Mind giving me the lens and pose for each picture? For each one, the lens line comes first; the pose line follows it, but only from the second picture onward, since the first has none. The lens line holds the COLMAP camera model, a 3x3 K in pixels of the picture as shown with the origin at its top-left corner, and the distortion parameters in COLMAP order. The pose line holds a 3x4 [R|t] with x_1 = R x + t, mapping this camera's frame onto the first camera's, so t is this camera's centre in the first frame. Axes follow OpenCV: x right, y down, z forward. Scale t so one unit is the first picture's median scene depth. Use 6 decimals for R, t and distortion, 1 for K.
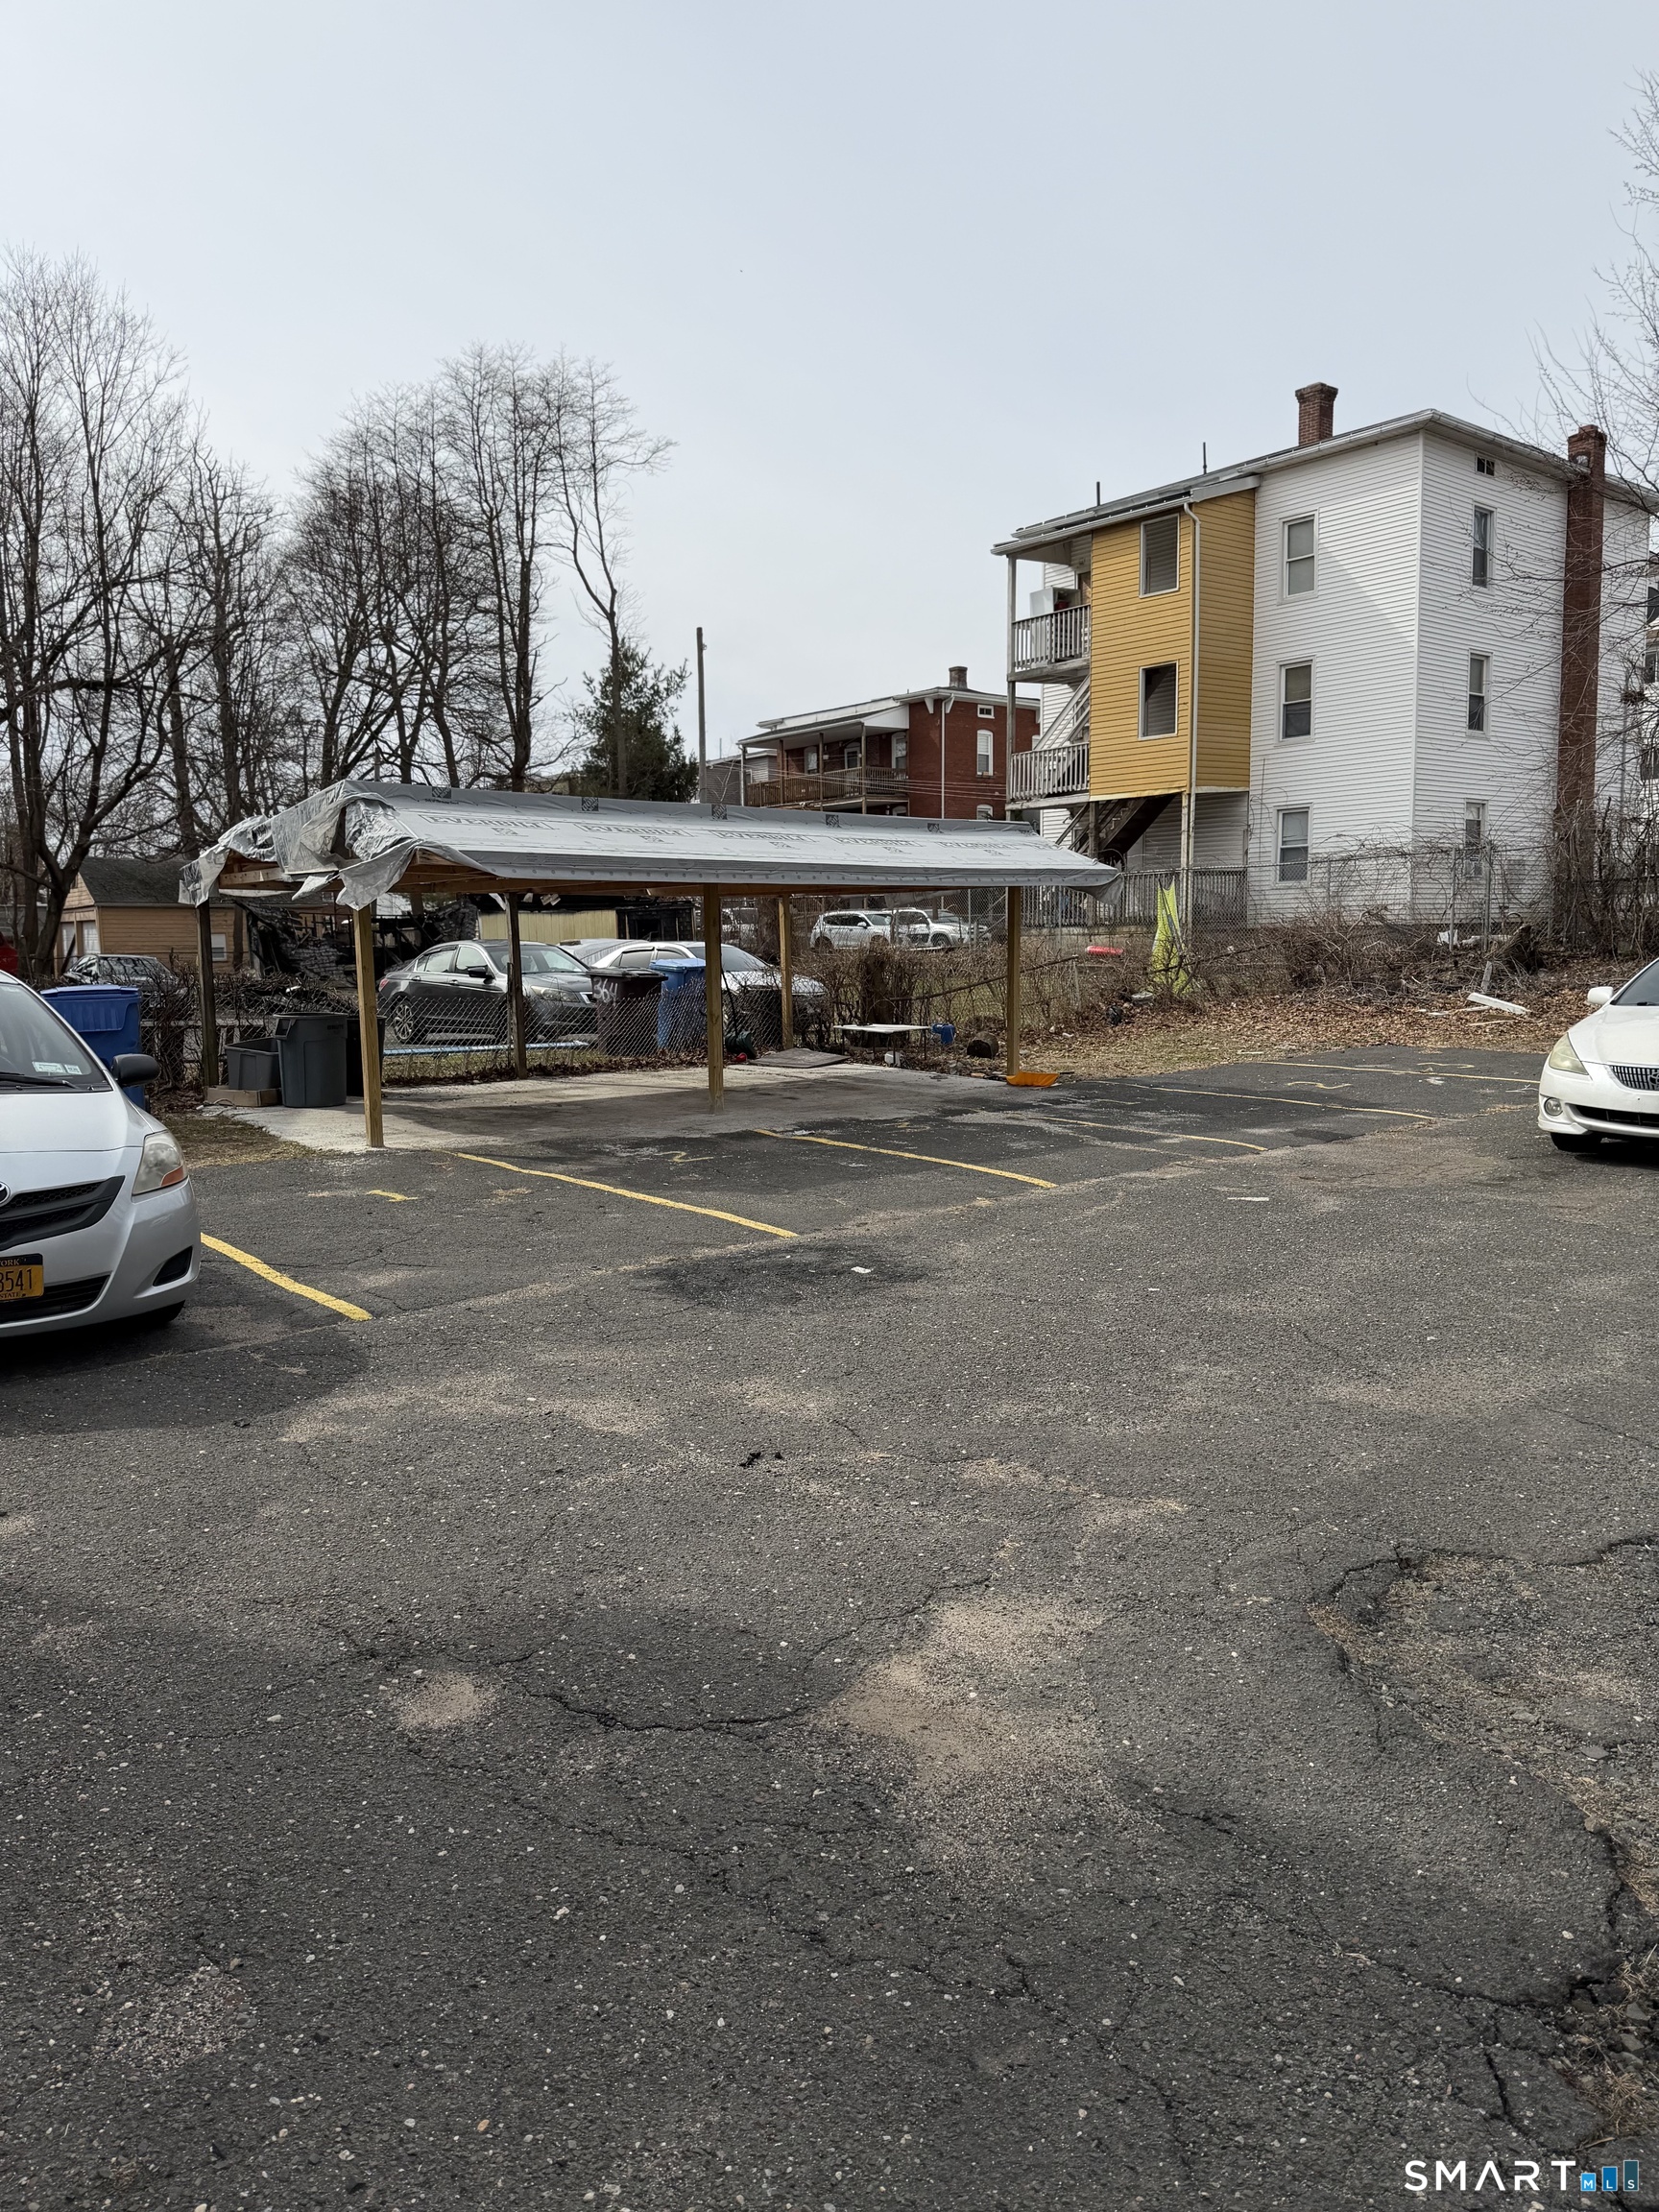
lens RADIAL K [[1443.8, 0, 829.5], [0, 1443.8, 1106.0], [0, 0, 1]] dist [0.140894, -0.250892]
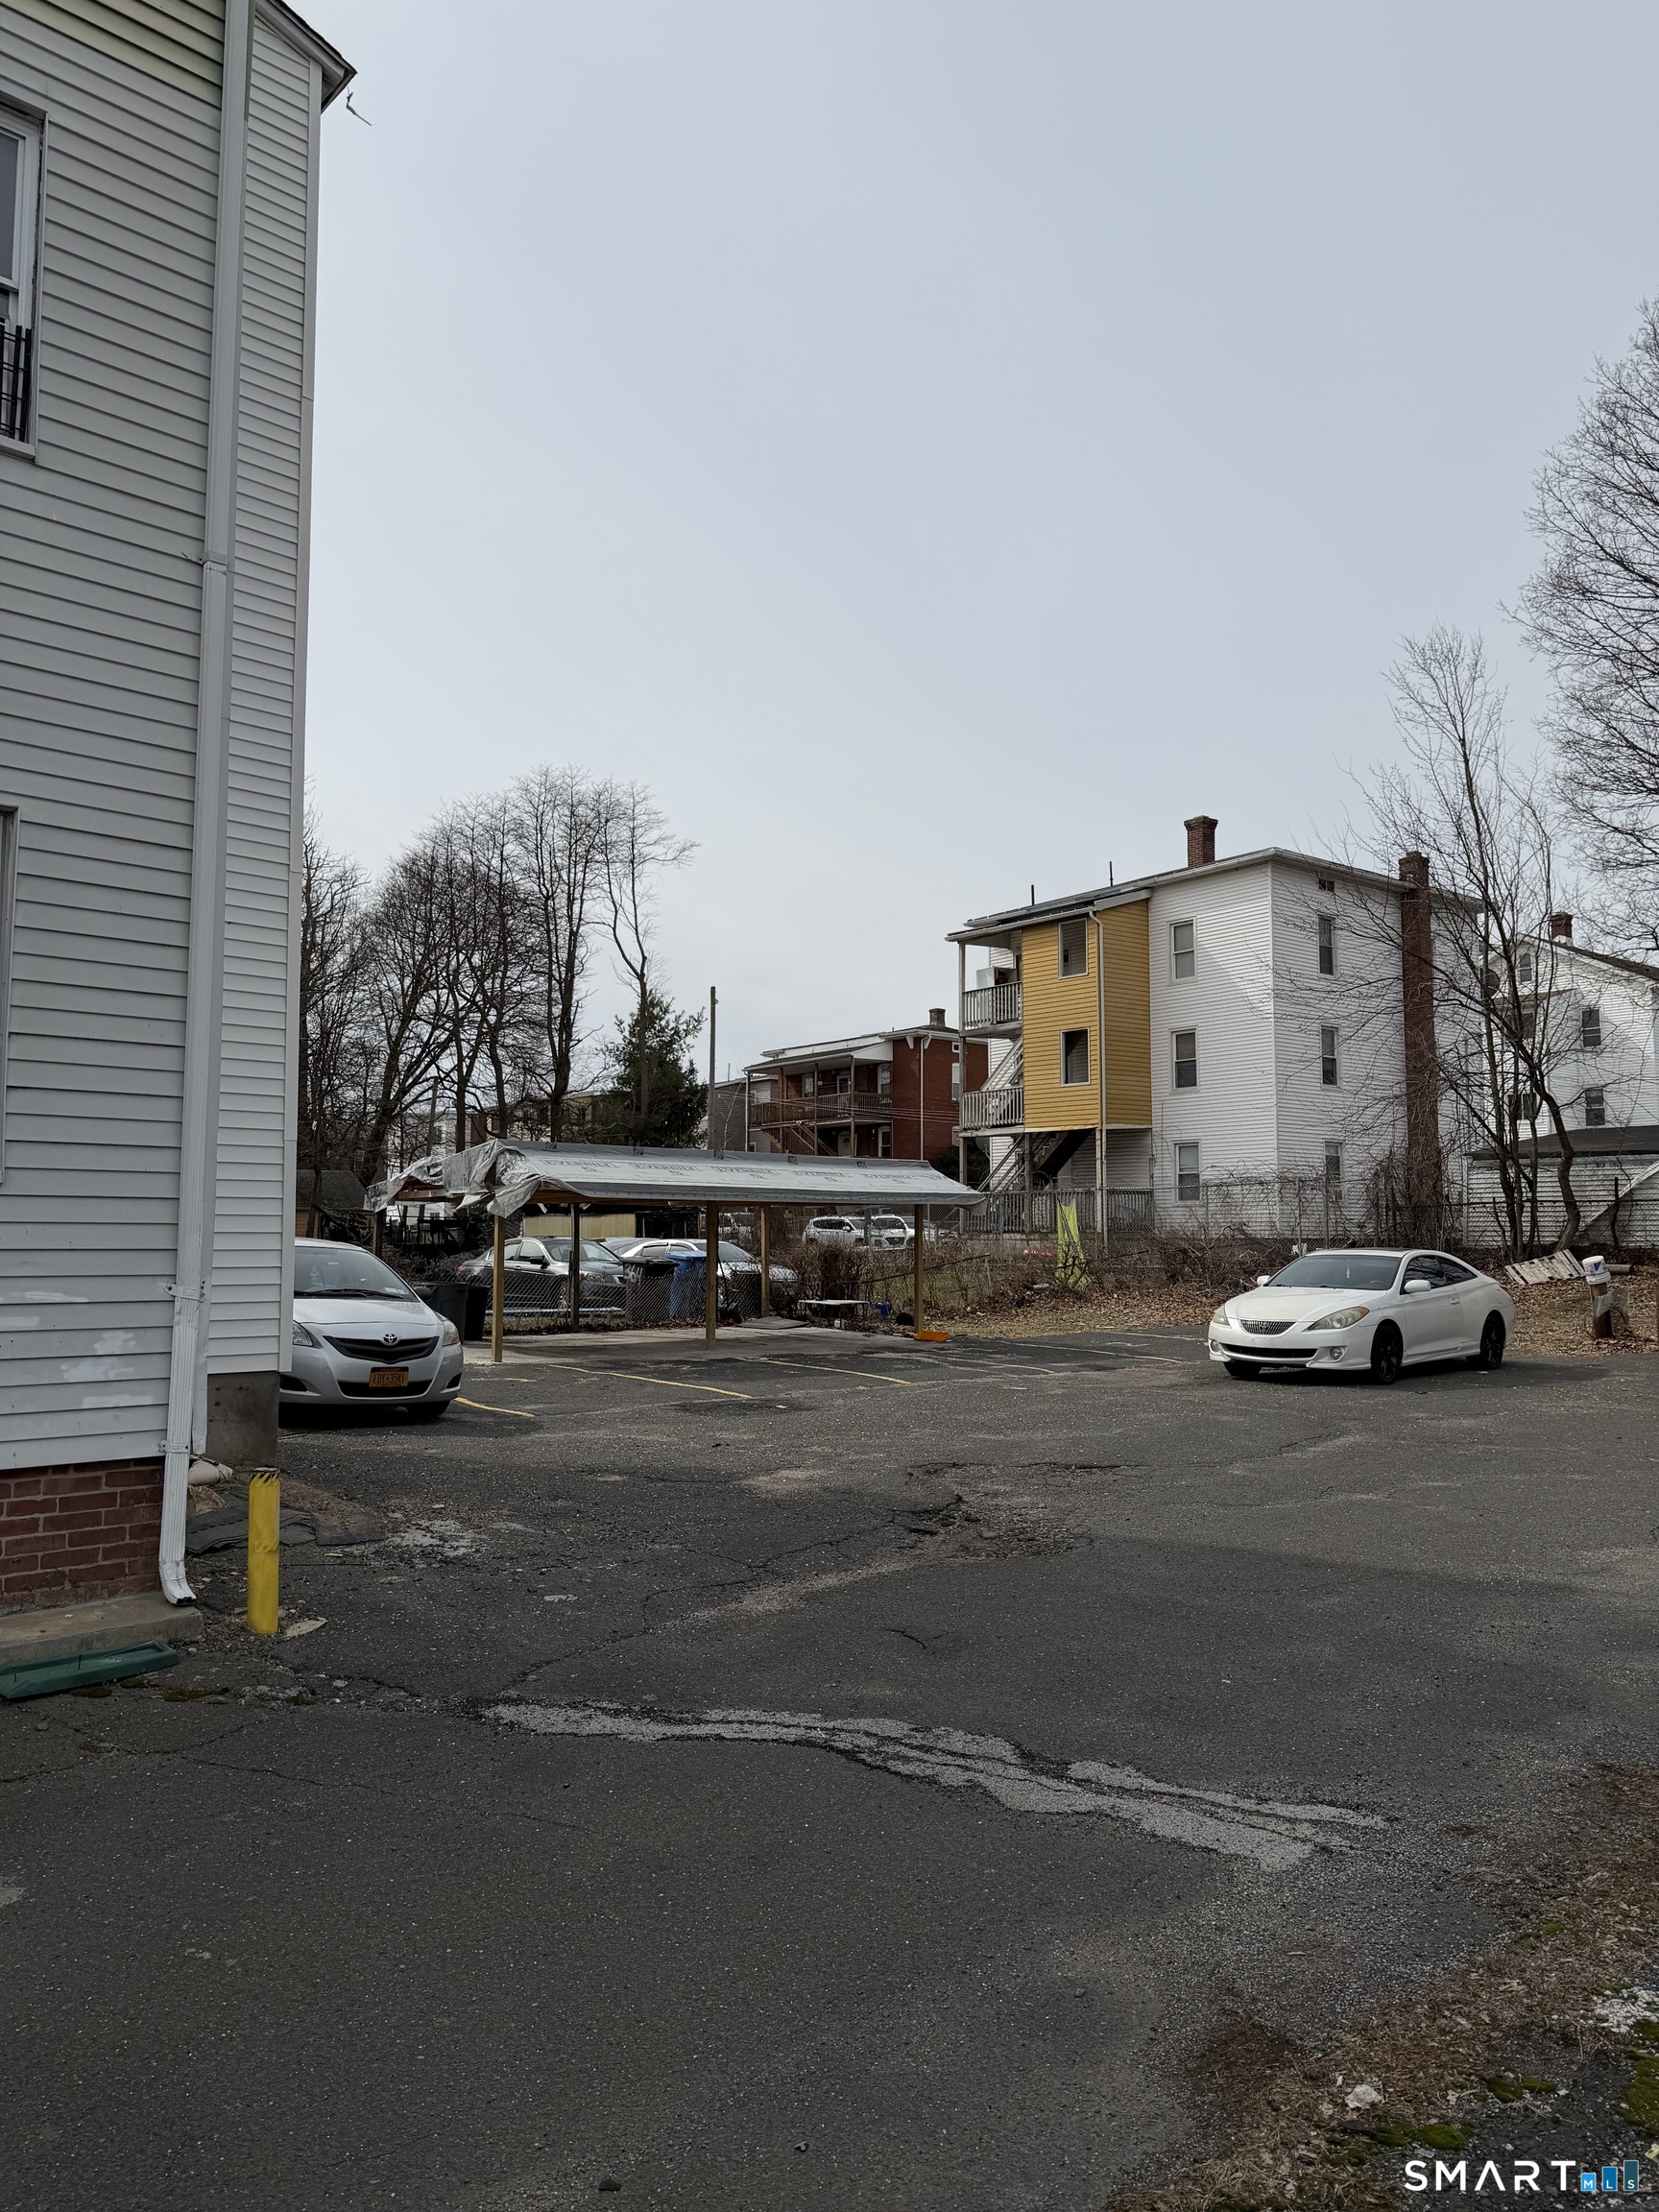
lens RADIAL K [[1443.8, 0, 829.5], [0, 1443.8, 1106.0], [0, 0, 1]] dist [0.140894, -0.250892]
pose [[0.999875, 0.015117, -0.004689, 0.019330], [-0.015761, 0.978079, -0.207635, 0.026548], [0.001447, 0.207683, 0.978195, -0.208323]]
